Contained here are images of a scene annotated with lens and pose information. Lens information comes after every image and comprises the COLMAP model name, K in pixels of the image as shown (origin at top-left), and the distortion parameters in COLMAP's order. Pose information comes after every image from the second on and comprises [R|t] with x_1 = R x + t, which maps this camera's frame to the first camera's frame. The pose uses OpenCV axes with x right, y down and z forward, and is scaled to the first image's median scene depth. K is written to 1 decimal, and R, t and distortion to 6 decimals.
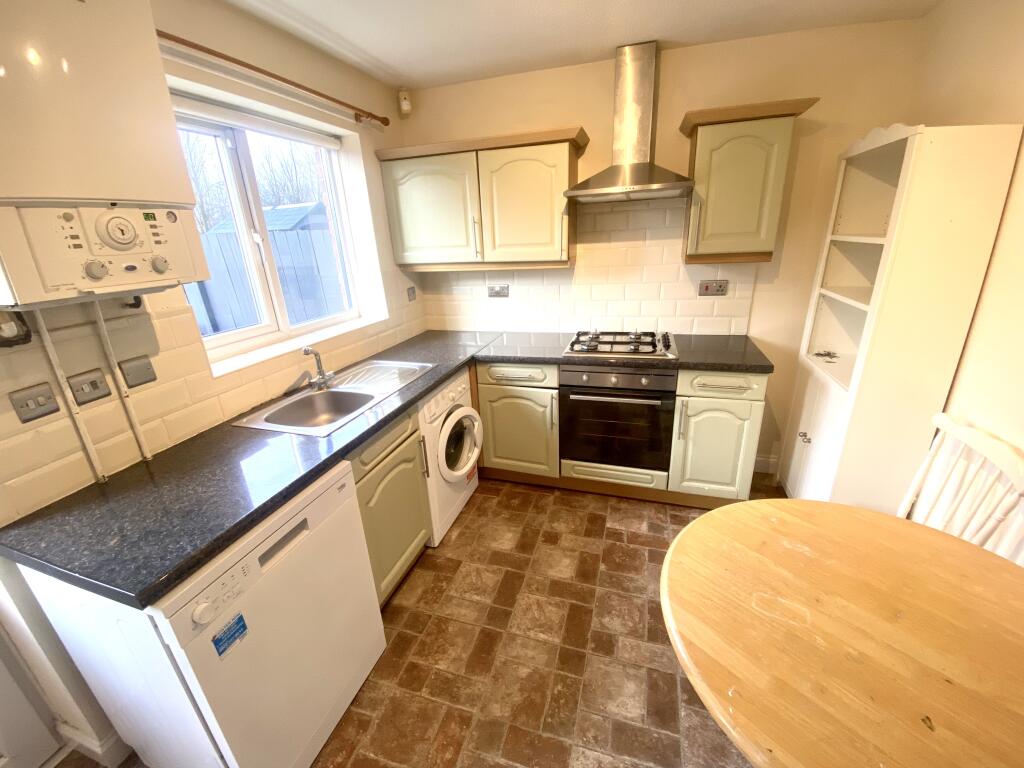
lens RADIAL K [[408.4, 0, 515.8], [0, 408.4, 381.2], [0, 0, 1]] dist [0.022399, -0.027775]
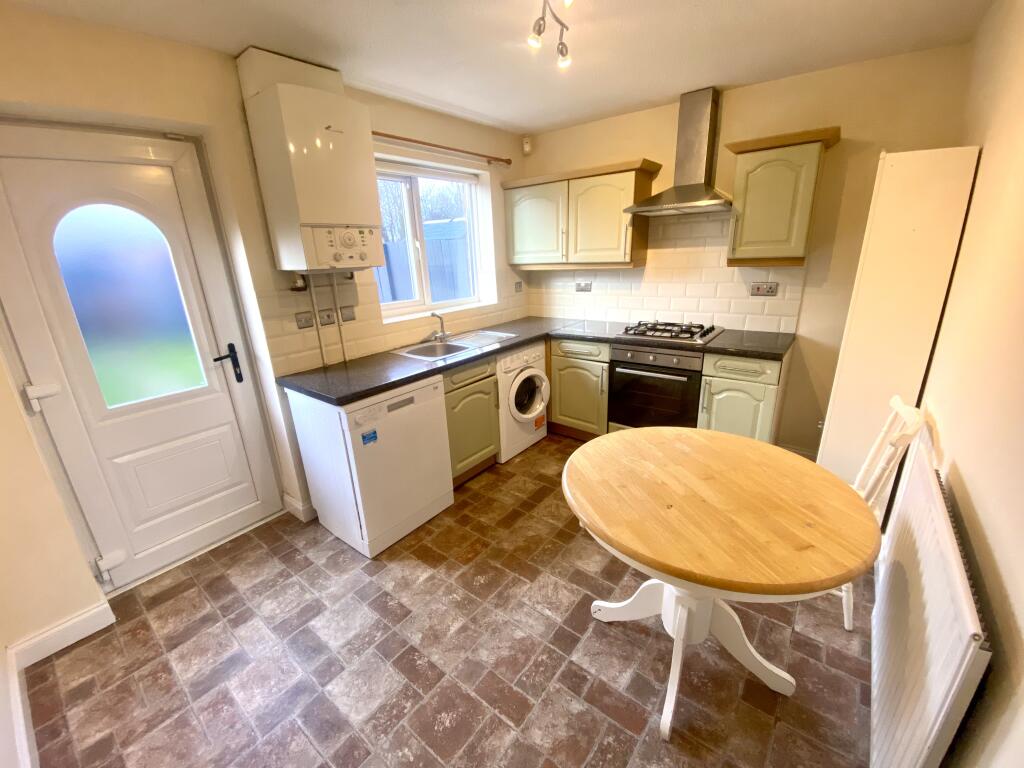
lens RADIAL K [[408.4, 0, 515.8], [0, 408.4, 381.2], [0, 0, 1]] dist [0.022399, -0.027775]
pose [[0.934030, 0.114130, -0.338470, 0.289235], [-0.120112, 0.992755, 0.003294, 0.113211], [0.336394, 0.037578, 0.940971, -0.310171]]
